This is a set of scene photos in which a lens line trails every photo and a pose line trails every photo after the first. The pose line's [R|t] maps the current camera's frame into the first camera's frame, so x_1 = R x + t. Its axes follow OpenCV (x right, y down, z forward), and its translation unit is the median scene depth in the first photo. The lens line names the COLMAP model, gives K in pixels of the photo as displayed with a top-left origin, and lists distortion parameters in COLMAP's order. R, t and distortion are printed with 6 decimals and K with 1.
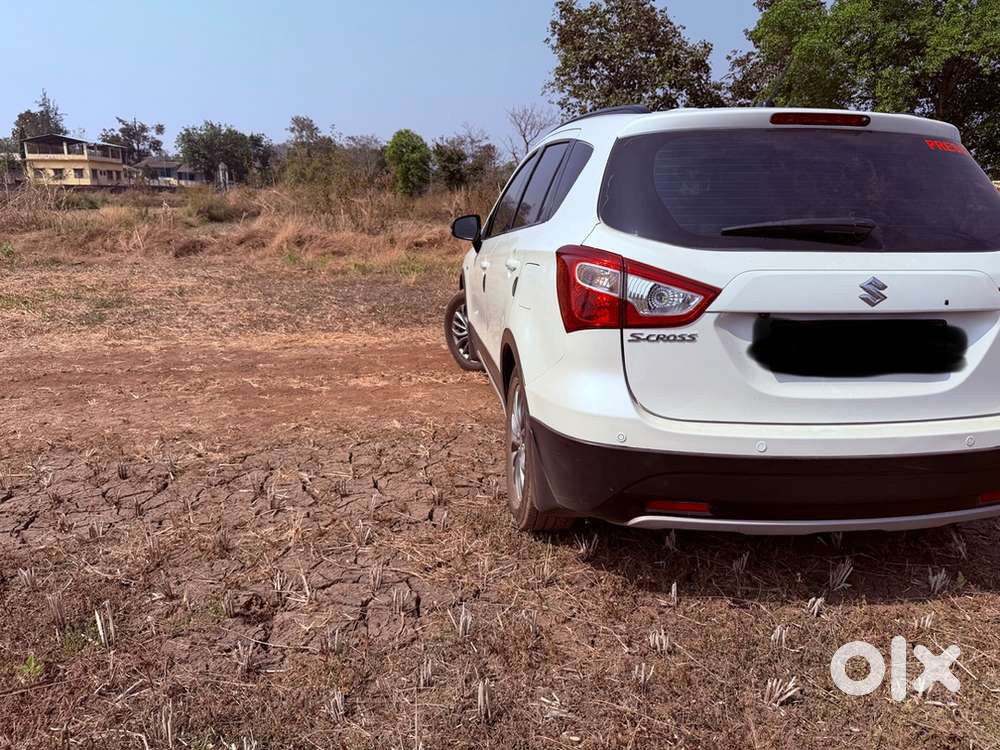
lens RADIAL K [[715.3, 0, 500.0], [0, 715.3, 375.0], [0, 0, 1]] dist [0.025899, -0.028143]
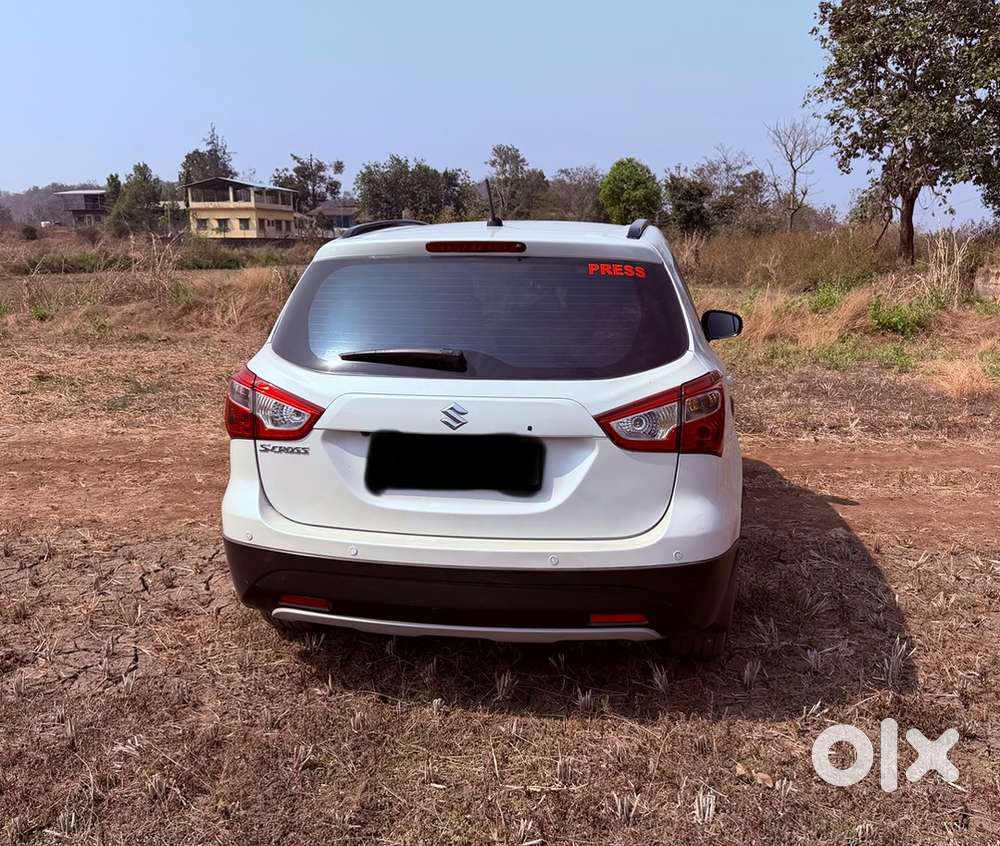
lens RADIAL K [[962.3, 0, 502.8], [0, 962.3, 484.8], [0, 0, 1]] dist [0.066906, -0.093368]
pose [[0.963359, 0.053031, -0.262922, 0.044574], [-0.053306, 0.998560, 0.006093, -0.001110], [0.262866, 0.008146, 0.964798, -0.017731]]
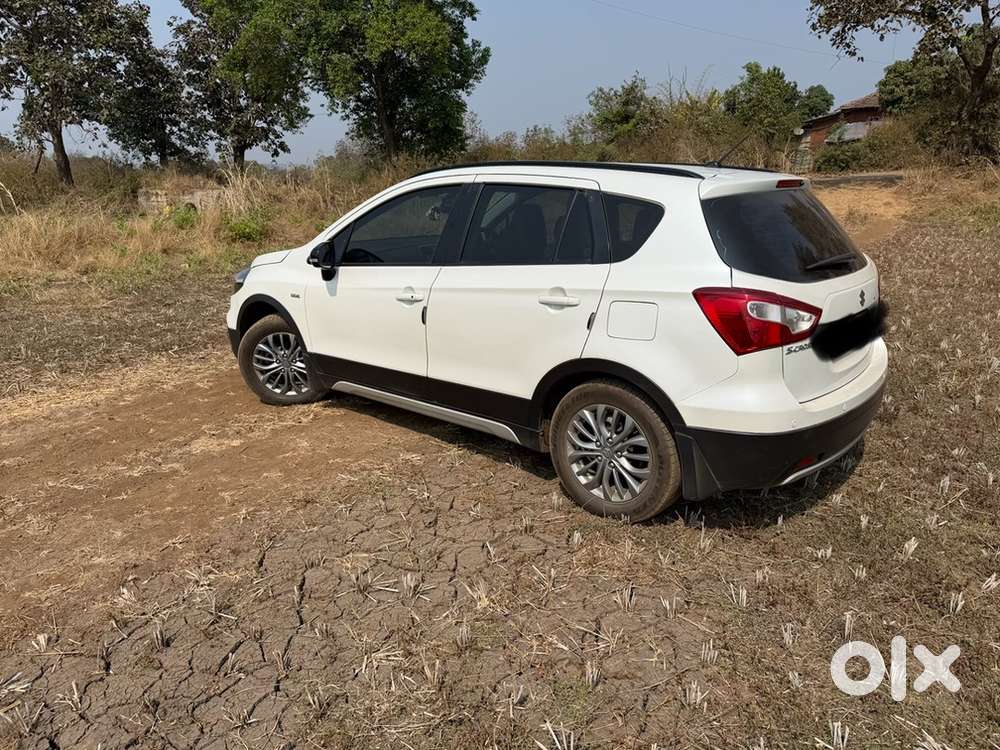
lens RADIAL K [[715.3, 0, 500.0], [0, 715.3, 375.0], [0, 0, 1]] dist [0.025899, -0.028143]
pose [[0.741484, -0.194250, 0.642237, -0.052142], [0.168655, 0.980403, 0.101814, -0.011224], [-0.649429, 0.032823, 0.759714, 0.014367]]
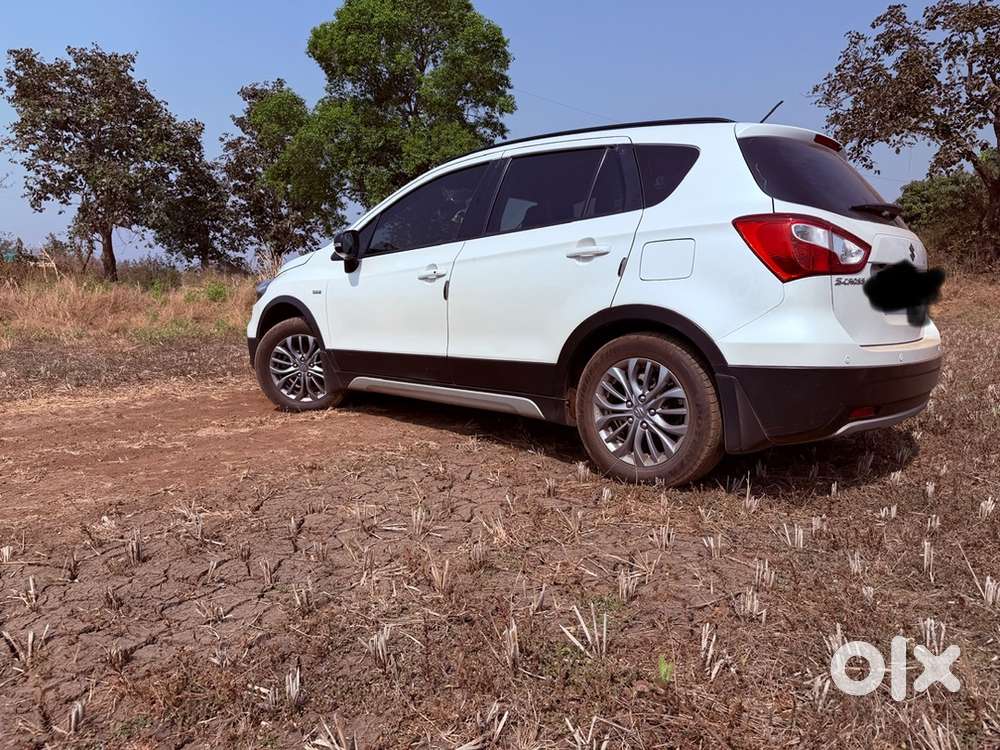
lens RADIAL K [[714.4, 0, 499.2], [0, 714.4, 378.8], [0, 0, 1]] dist [0.030590, -0.036729]
pose [[0.765519, -0.077096, 0.638777, -0.051358], [0.145021, 0.987923, -0.054560, 0.004688], [-0.626857, 0.134403, 0.767455, 0.019378]]
